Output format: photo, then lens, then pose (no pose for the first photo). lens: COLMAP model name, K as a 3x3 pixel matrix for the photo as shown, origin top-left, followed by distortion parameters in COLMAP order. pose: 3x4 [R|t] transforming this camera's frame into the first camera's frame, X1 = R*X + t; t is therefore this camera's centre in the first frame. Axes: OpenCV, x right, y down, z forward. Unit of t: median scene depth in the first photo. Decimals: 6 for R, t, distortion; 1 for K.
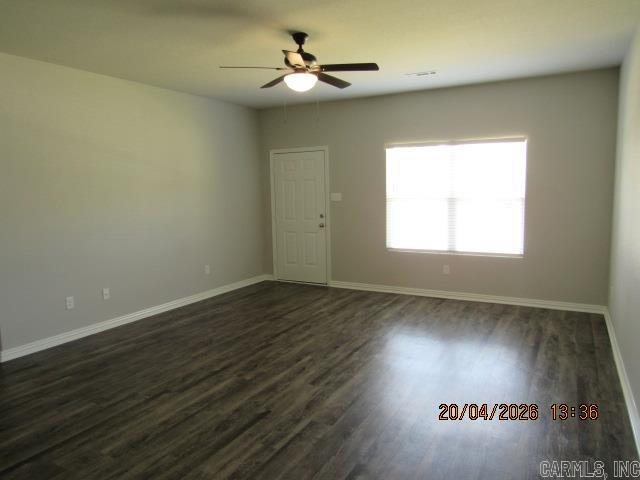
lens RADIAL K [[461.4, 0, 317.1], [0, 461.4, 241.2], [0, 0, 1]] dist [-0.029411, 0.000629]
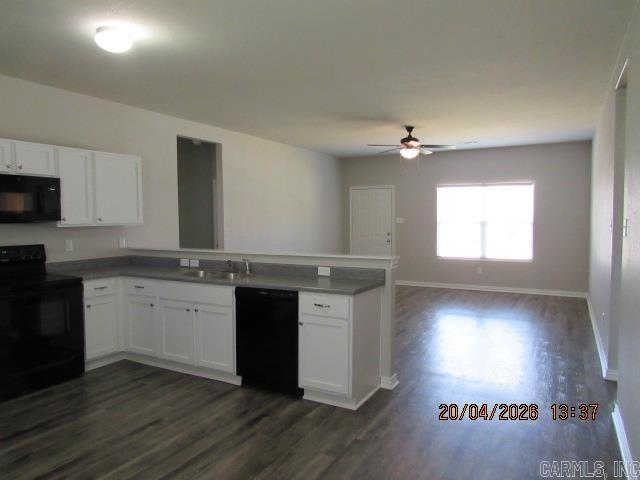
lens RADIAL K [[449.9, 0, 323.2], [0, 449.9, 240.2], [0, 0, 1]] dist [-0.032498, 0.001466]
pose [[0.999895, 0.014071, 0.003511, -0.229211], [-0.013816, 0.997824, -0.064471, 0.065708], [-0.004410, 0.064416, 0.997913, -0.436692]]
